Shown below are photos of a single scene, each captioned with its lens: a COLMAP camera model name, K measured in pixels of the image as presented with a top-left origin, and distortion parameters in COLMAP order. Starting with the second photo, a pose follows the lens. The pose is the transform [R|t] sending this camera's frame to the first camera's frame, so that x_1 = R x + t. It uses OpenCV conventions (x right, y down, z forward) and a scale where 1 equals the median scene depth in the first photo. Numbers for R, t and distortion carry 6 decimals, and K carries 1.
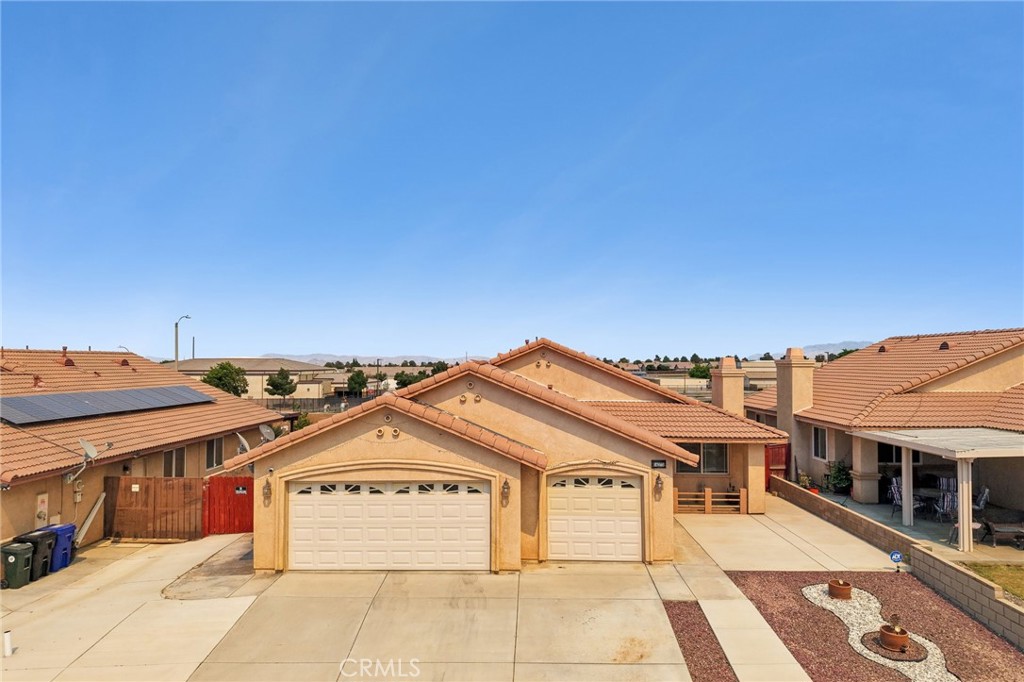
lens RADIAL K [[682.9, 0, 514.2], [0, 682.9, 341.3], [0, 0, 1]] dist [0.034125, -0.032961]
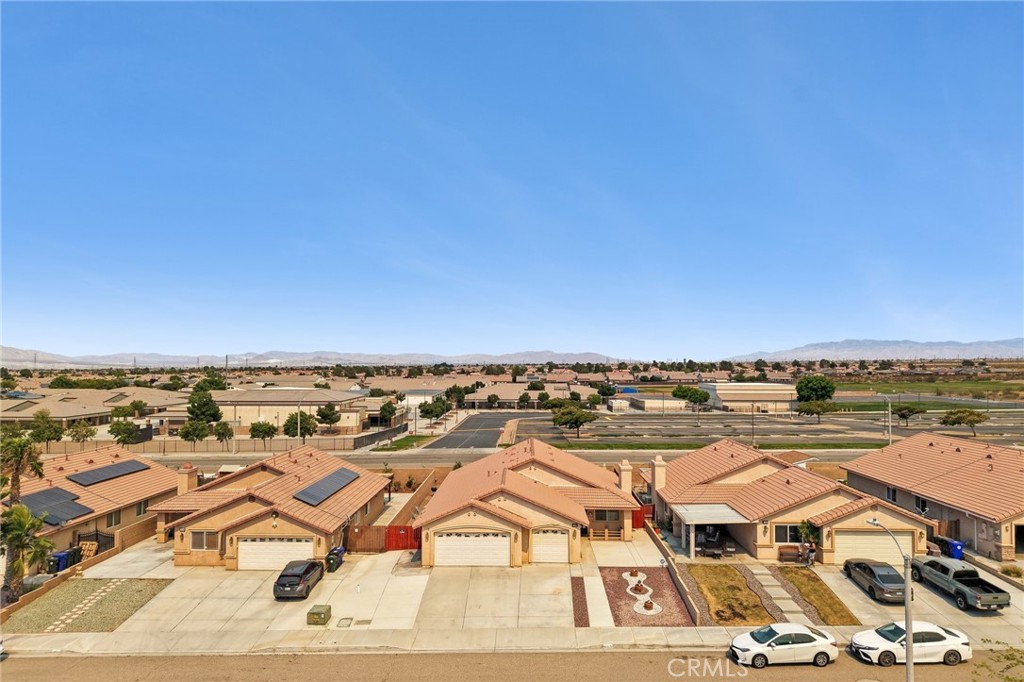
lens RADIAL K [[682.9, 0, 516.7], [0, 682.9, 337.5], [0, 0, 1]] dist [0.034125, -0.032961]
pose [[0.999995, 0.003027, -0.000377, -0.011270], [-0.003027, 0.999995, -0.000669, -0.542777], [0.000375, 0.000671, 1.000000, -1.633884]]
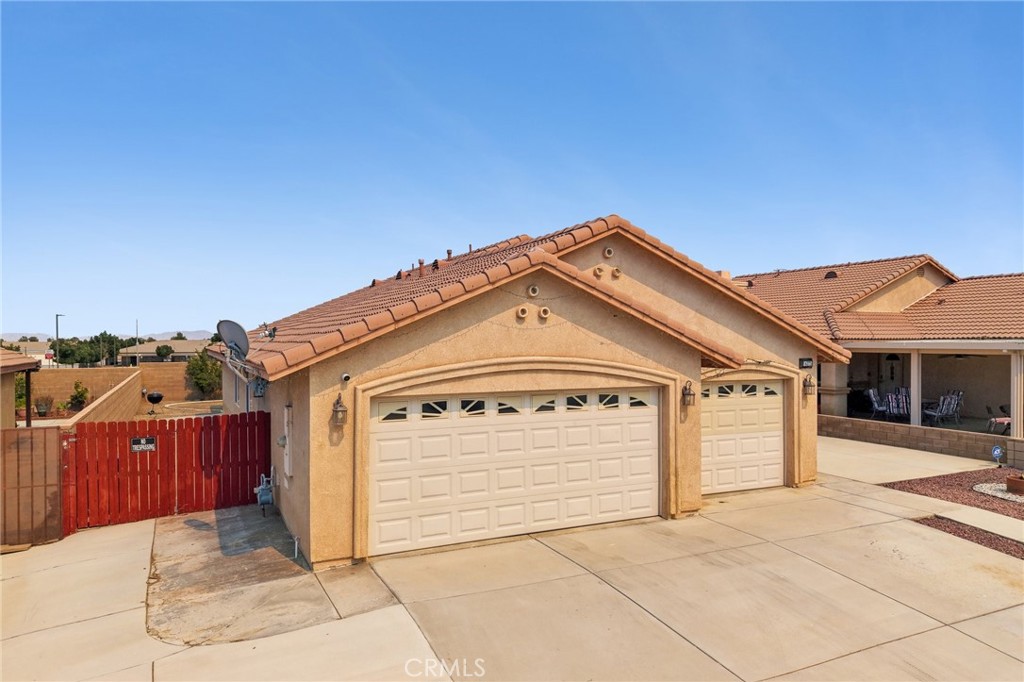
lens RADIAL K [[682.9, 0, 510.6], [0, 682.9, 334.6], [0, 0, 1]] dist [0.034125, -0.032961]
pose [[0.892400, 0.003497, 0.451232, -0.472502], [-0.012723, 0.999767, 0.017413, 0.139555], [-0.451067, -0.021280, 0.892237, 0.448262]]
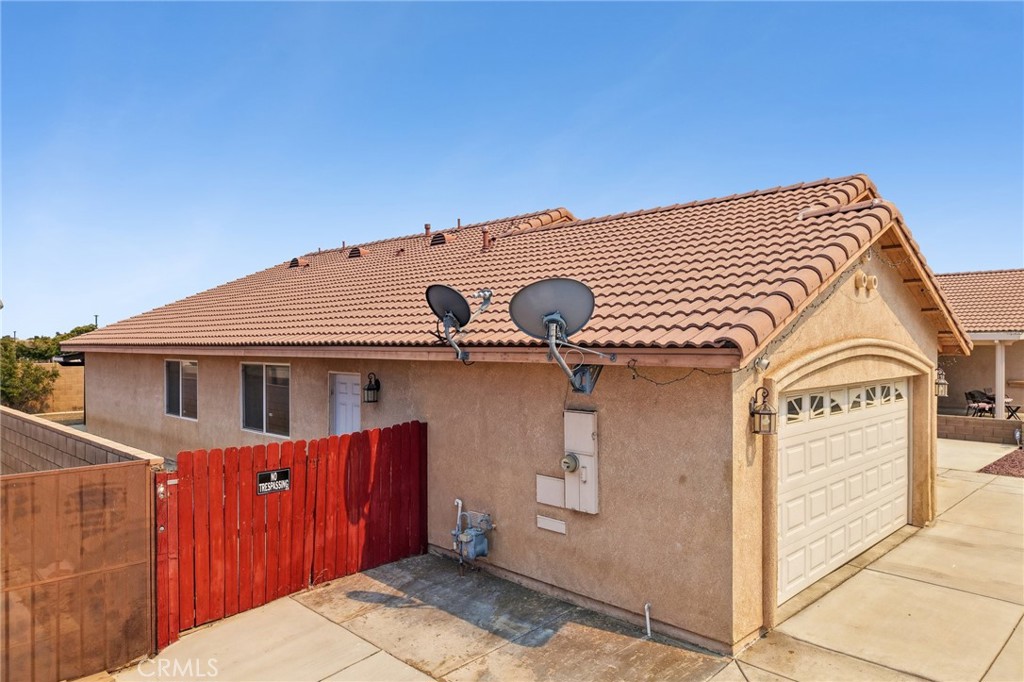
lens RADIAL K [[682.9, 0, 512.0], [0, 682.9, 347.2], [0, 0, 1]] dist [0.034125, -0.032961]
pose [[0.689915, -0.004983, 0.723874, -0.698096], [-0.020808, 0.999427, 0.026712, 0.167712], [-0.723592, -0.033492, 0.689415, 0.826776]]
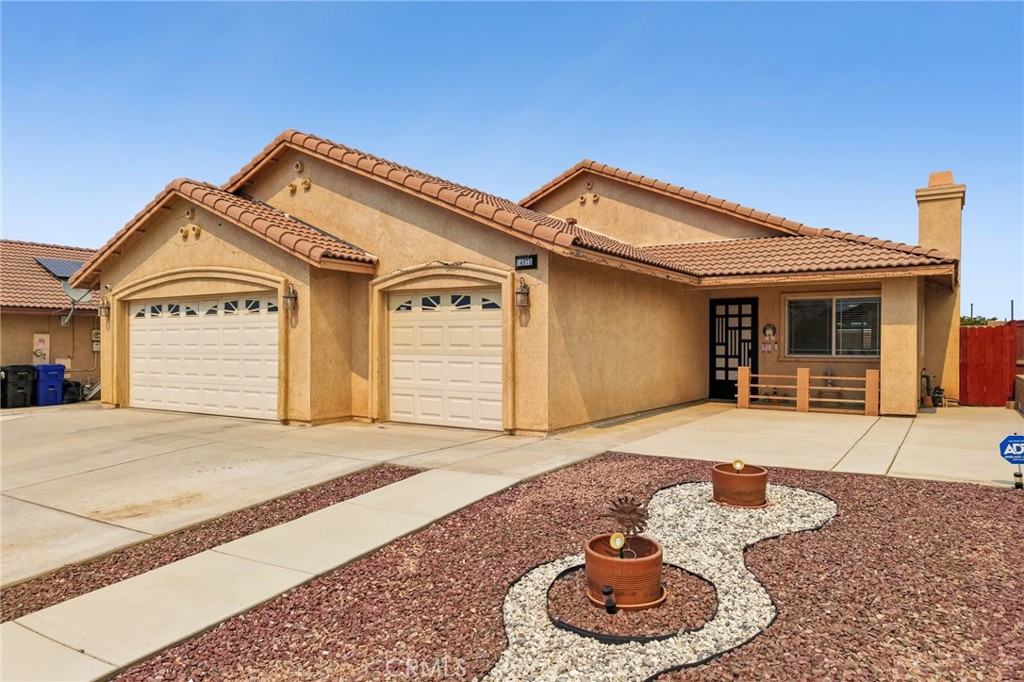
lens RADIAL K [[682.9, 0, 519.1], [0, 682.9, 345.5], [0, 0, 1]] dist [0.034125, -0.032961]
pose [[0.851140, 0.002474, -0.524934, 0.512967], [0.014742, 0.999482, 0.028614, 0.237672], [0.524732, -0.032093, 0.850662, 0.530169]]
